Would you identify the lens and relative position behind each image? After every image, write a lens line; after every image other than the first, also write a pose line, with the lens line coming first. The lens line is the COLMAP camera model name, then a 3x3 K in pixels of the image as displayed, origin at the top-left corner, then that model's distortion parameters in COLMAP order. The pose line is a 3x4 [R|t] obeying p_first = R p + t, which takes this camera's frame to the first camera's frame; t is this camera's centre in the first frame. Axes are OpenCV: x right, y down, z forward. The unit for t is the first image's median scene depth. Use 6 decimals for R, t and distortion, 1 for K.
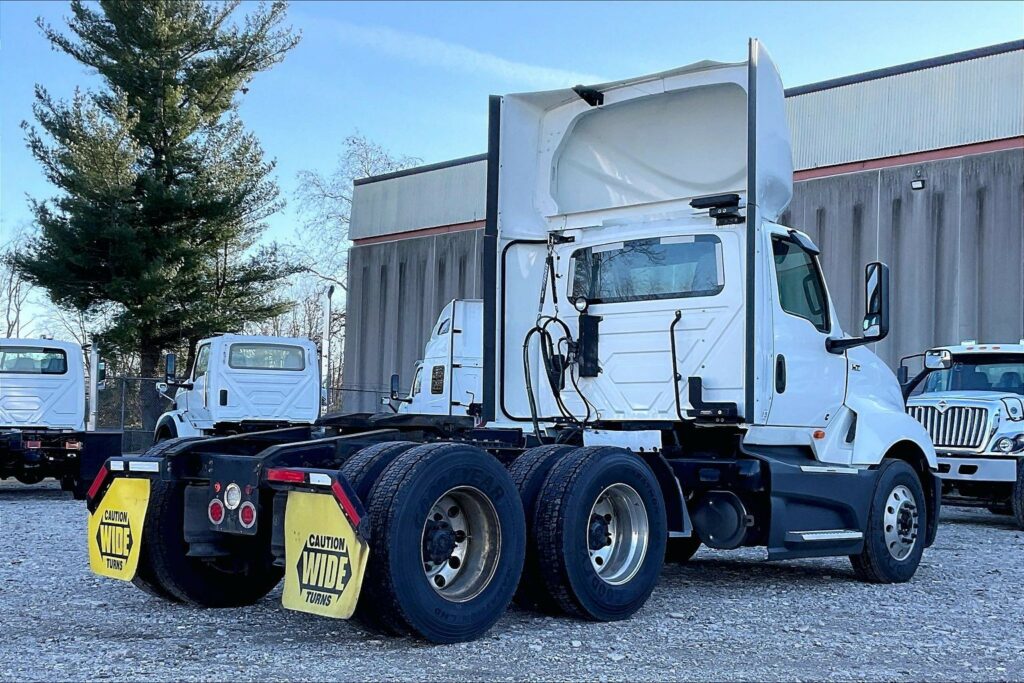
lens RADIAL K [[1317.5, 0, 512.0], [0, 1317.5, 341.5], [0, 0, 1]] dist [0.095644, -0.006275]
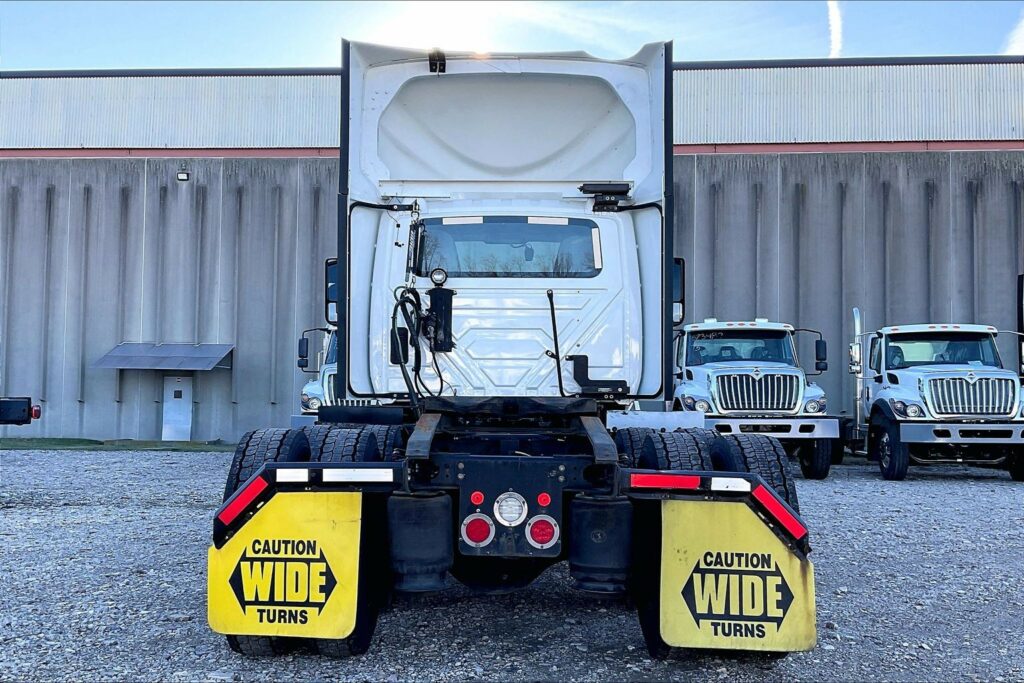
lens RADIAL K [[1098.4, 0, 538.2], [0, 1098.4, 339.3], [0, 0, 1]] dist [0.086062, -0.024339]
pose [[0.754098, 0.026752, 0.656217, -0.469861], [-0.042523, 0.999062, 0.008137, 0.008969], [-0.655384, -0.034040, 0.754528, 0.383001]]
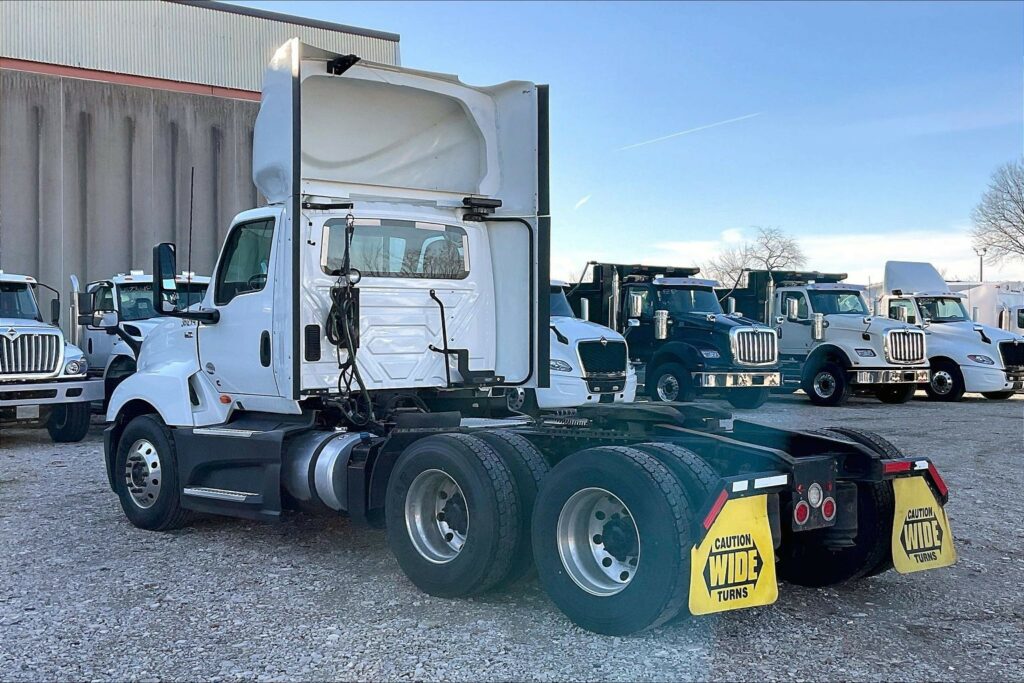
lens RADIAL K [[1142.4, 0, 512.6], [0, 1142.4, 306.1], [0, 0, 1]] dist [0.068042, -0.025854]
pose [[0.143880, 0.004985, 0.989583, -0.887535], [-0.064086, 0.997935, 0.004291, -0.019268], [-0.987518, -0.064036, 0.143902, 0.843532]]
